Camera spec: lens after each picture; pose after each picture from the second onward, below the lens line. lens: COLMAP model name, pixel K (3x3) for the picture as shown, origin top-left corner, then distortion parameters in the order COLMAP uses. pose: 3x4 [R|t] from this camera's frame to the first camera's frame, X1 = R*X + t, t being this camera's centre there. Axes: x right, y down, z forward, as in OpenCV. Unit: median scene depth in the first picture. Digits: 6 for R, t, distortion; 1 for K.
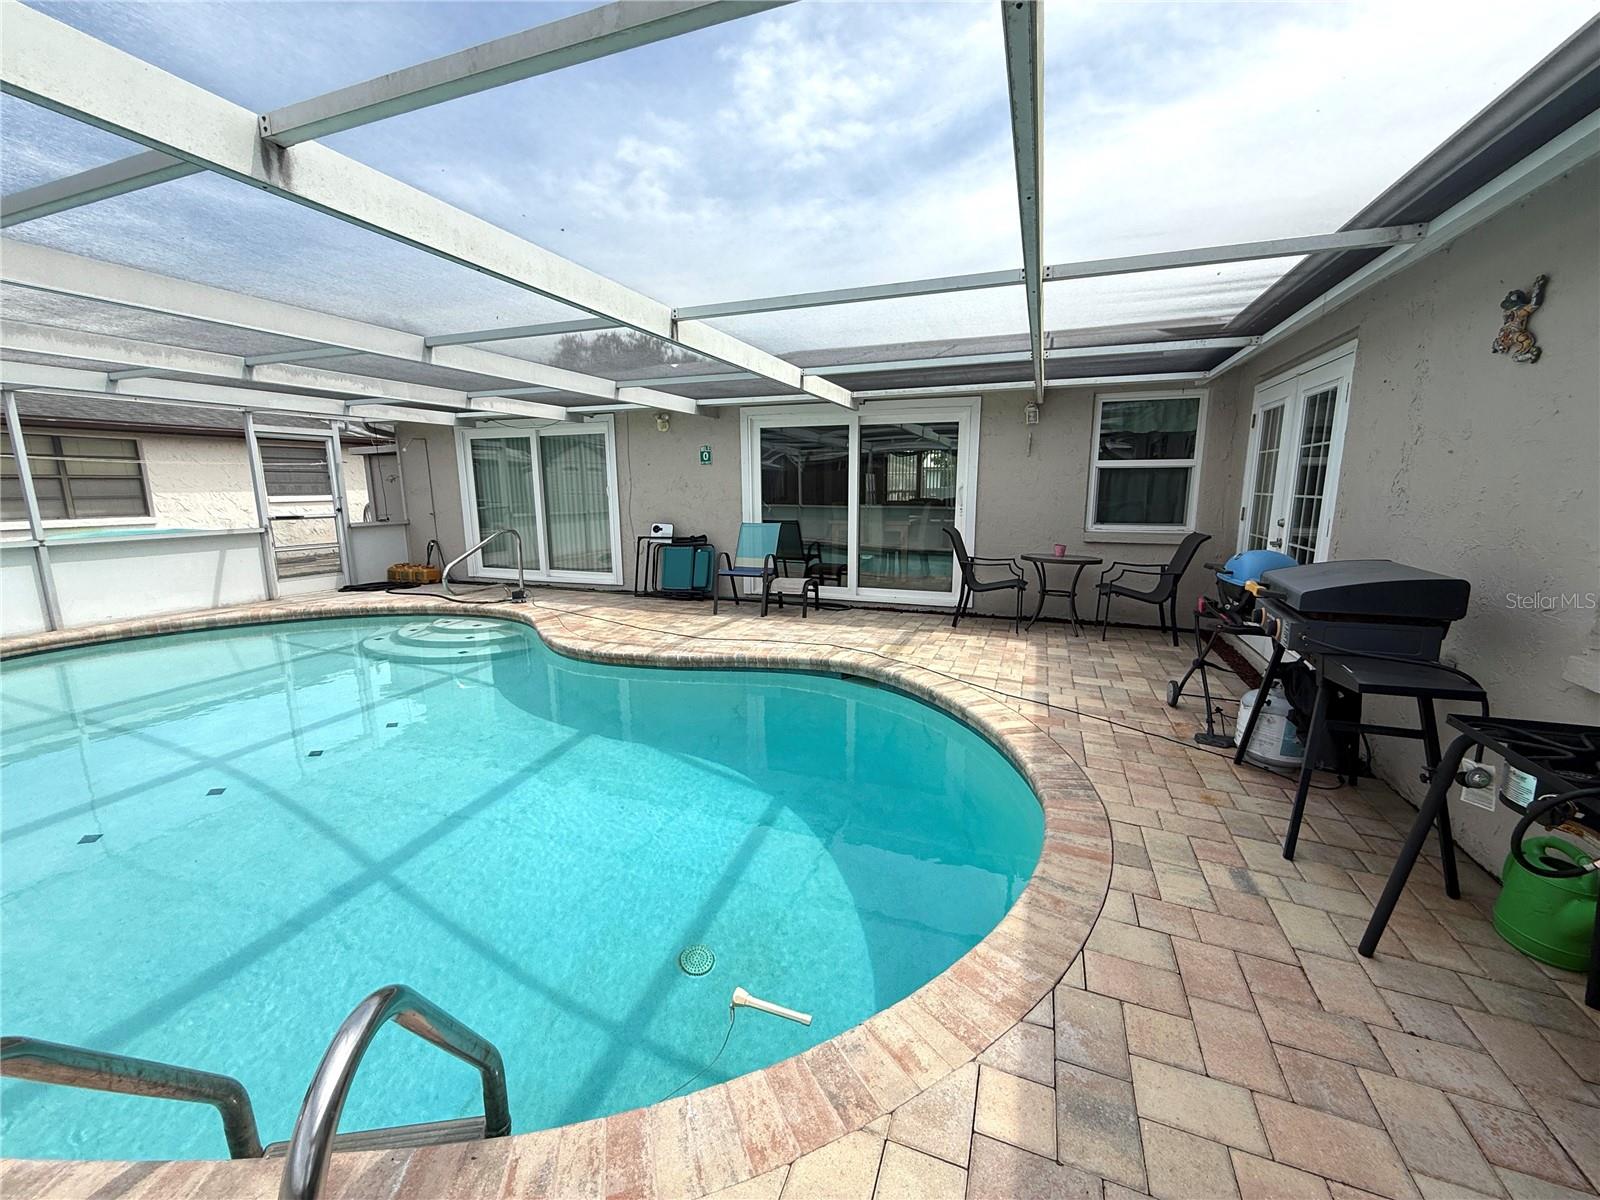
lens RADIAL K [[638.8, 0, 798.1], [0, 638.8, 602.0], [0, 0, 1]] dist [0.000545, -0.000120]
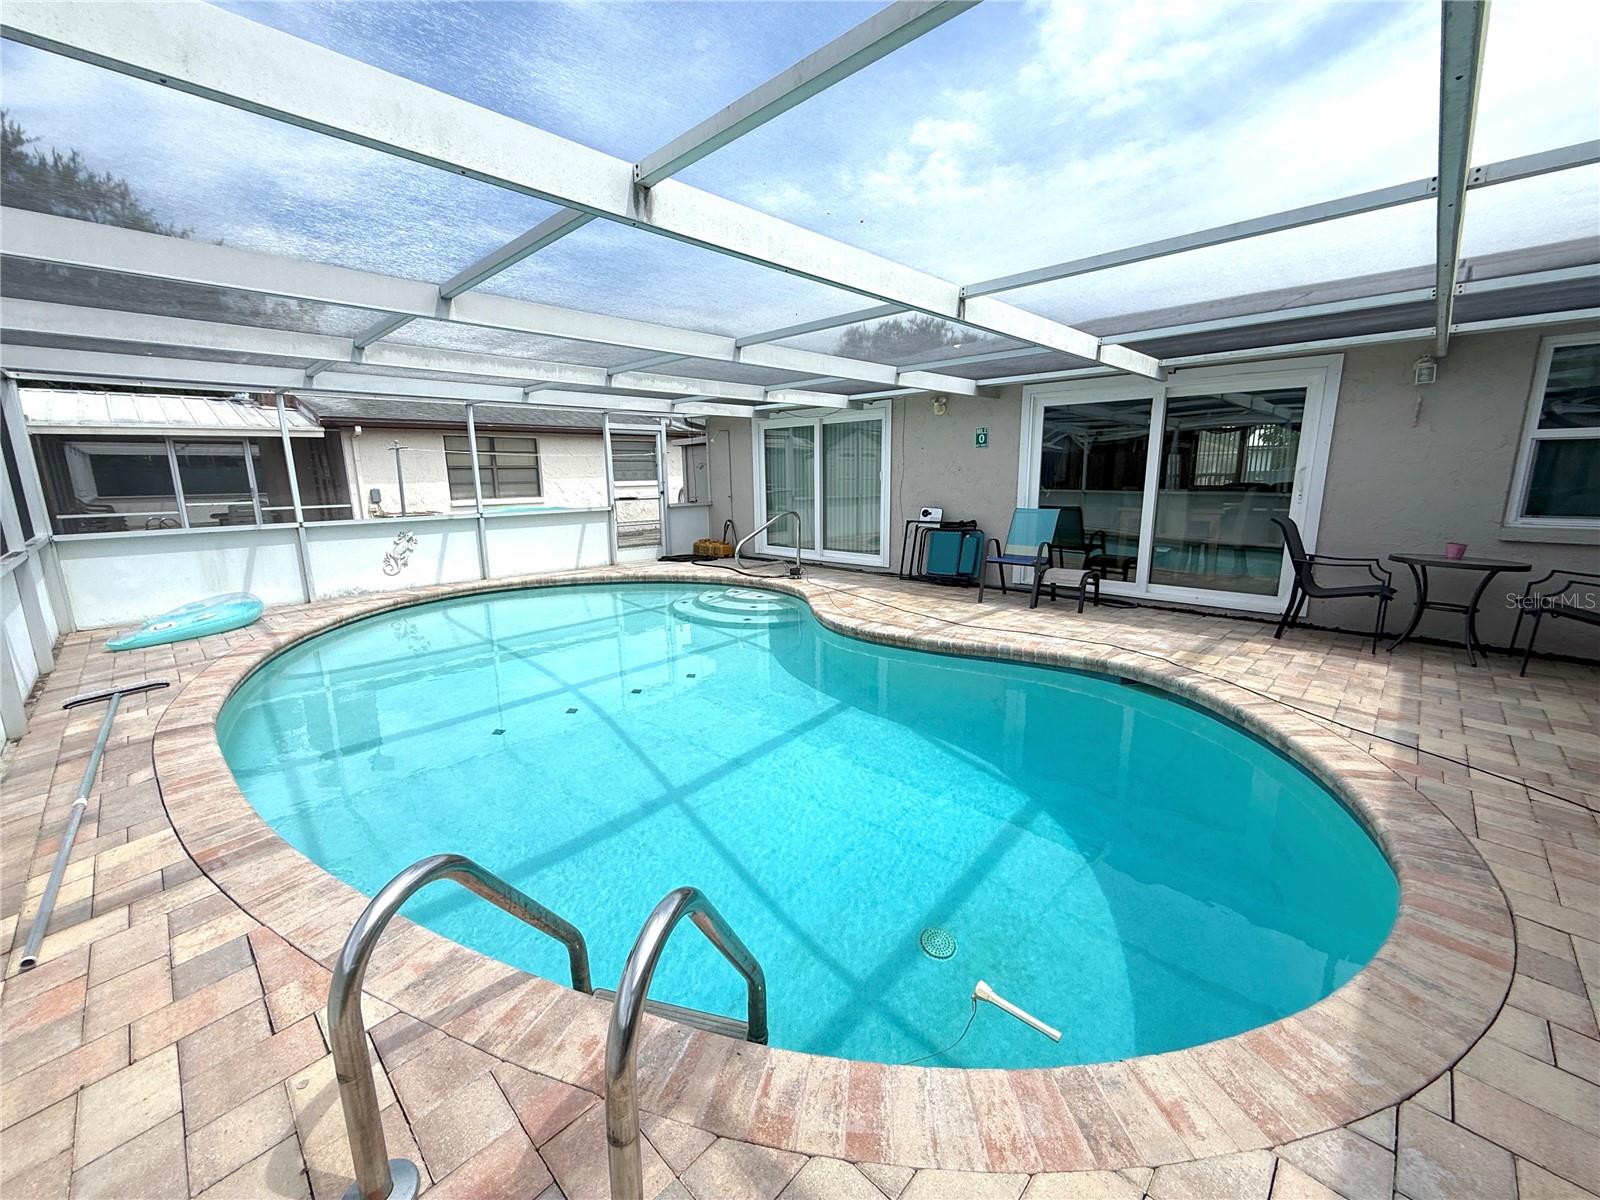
lens RADIAL K [[638.8, 0, 797.4], [0, 638.8, 602.6], [0, 0, 1]] dist [0.000545, -0.000120]
pose [[0.917538, 0.072863, -0.390915, -0.006223], [-0.063869, 0.997310, 0.035979, 0.003707], [0.392484, -0.008045, 0.919723, -0.003010]]
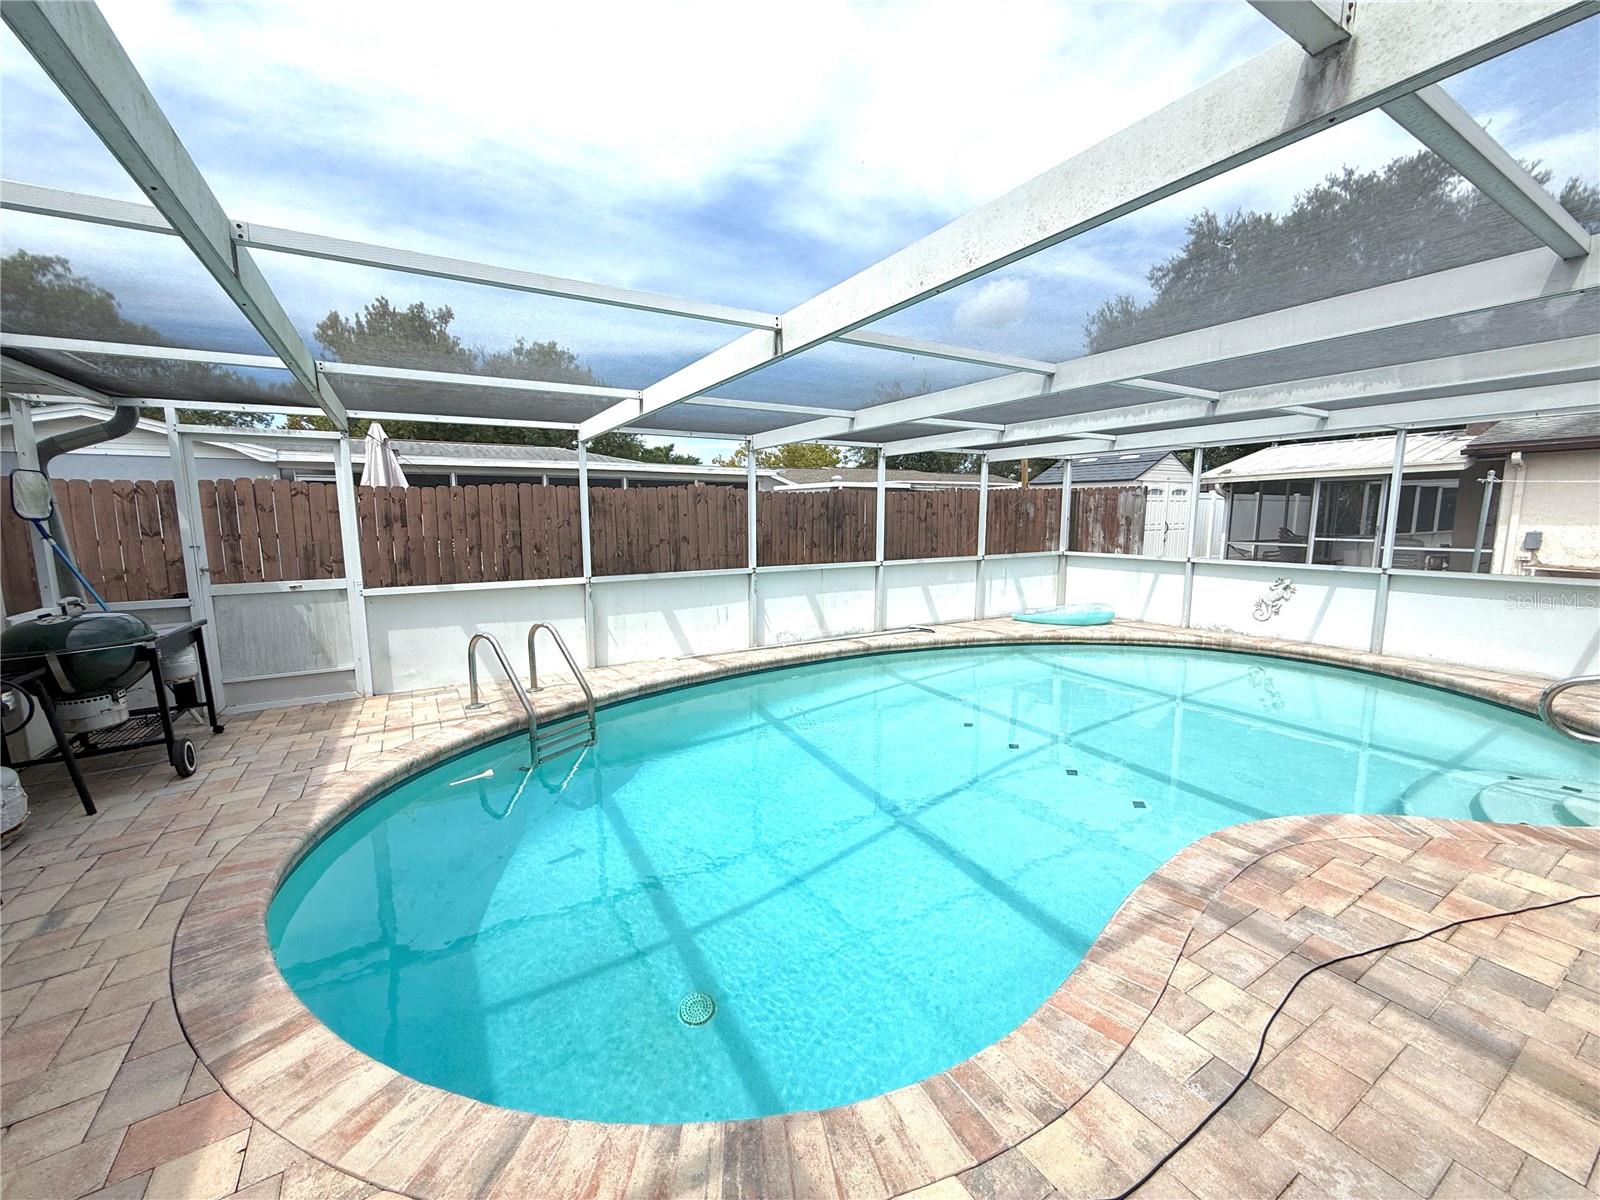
lens RADIAL K [[638.8, 0, 793.4], [0, 638.8, 600.8], [0, 0, 1]] dist [0.000545, -0.000120]
pose [[-0.622888, 0.112846, -0.774129, 0.317194], [-0.133550, 0.959678, 0.247352, -0.220366], [0.770827, 0.257458, -0.582701, 1.096466]]
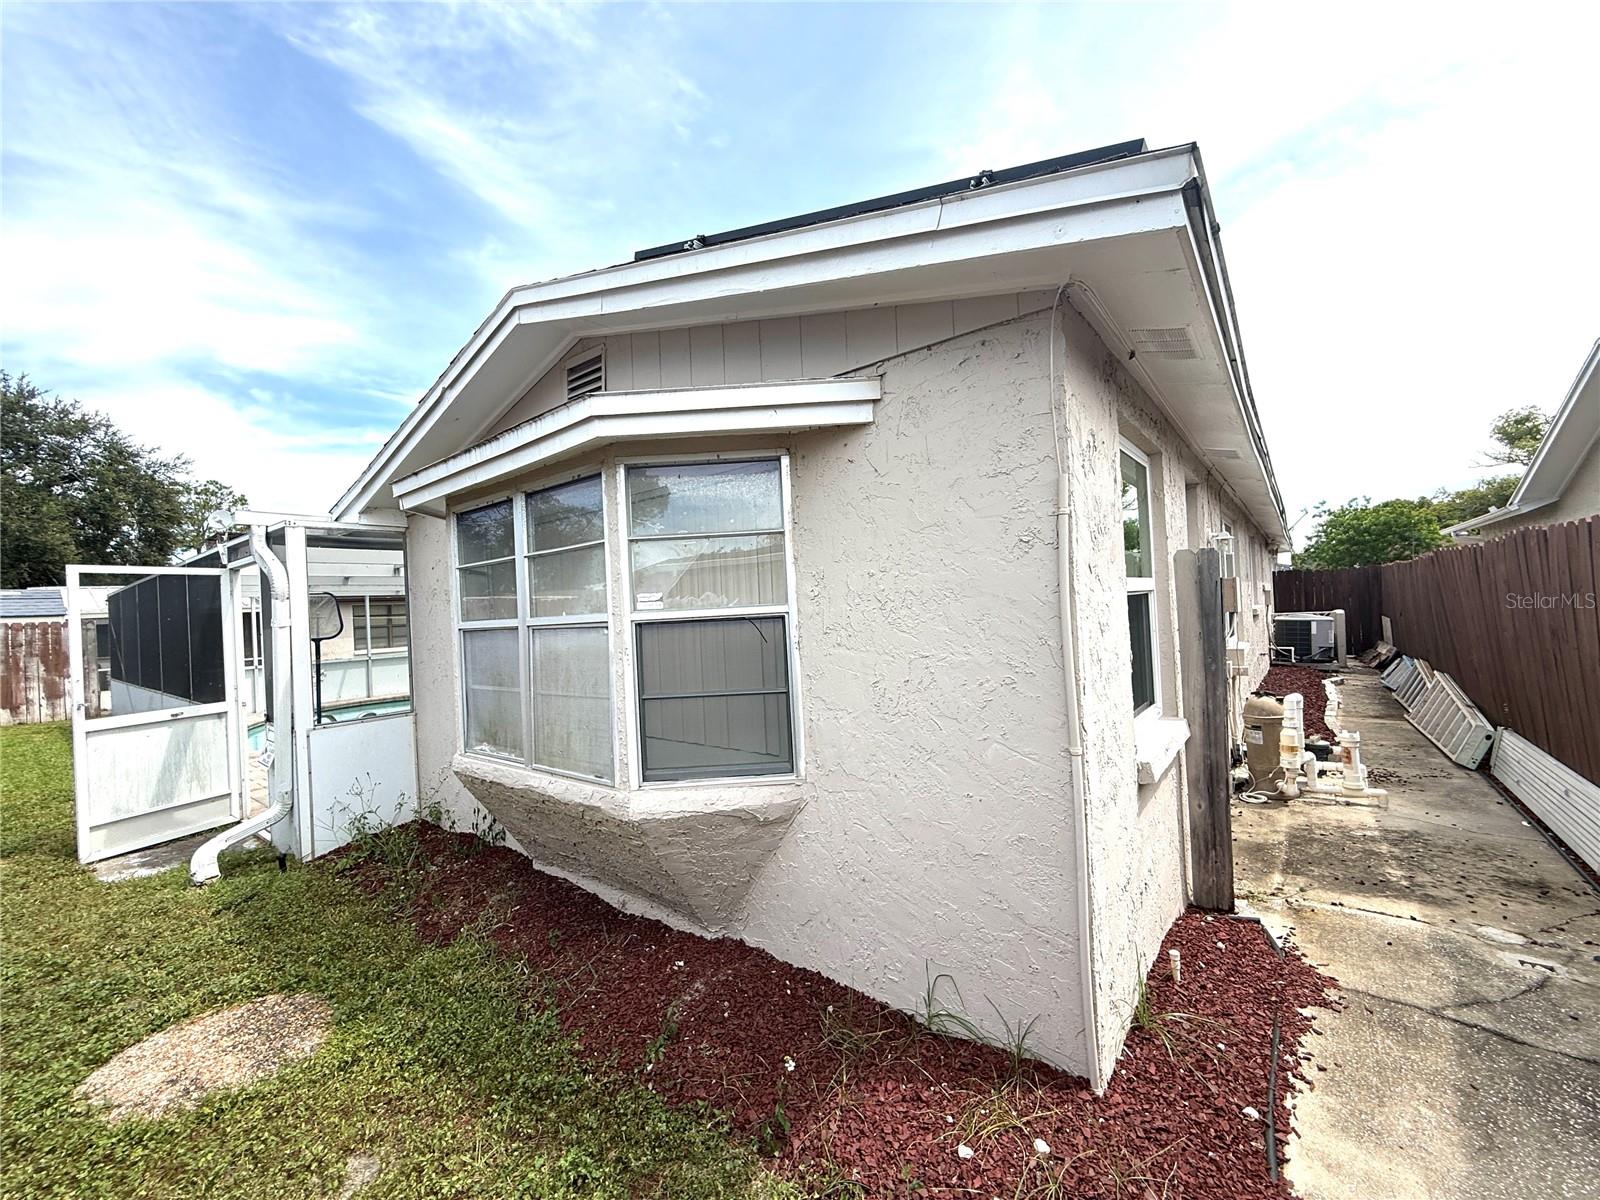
lens RADIAL K [[638.8, 0, 805.2], [0, 638.8, 600.5], [0, 0, 1]] dist [0.000545, -0.000120]
pose [[0.952537, -0.050595, -0.300190, 1.227302], [-0.006070, 0.982739, -0.184896, 0.149239], [0.304363, 0.177942, 0.935788, -0.860249]]
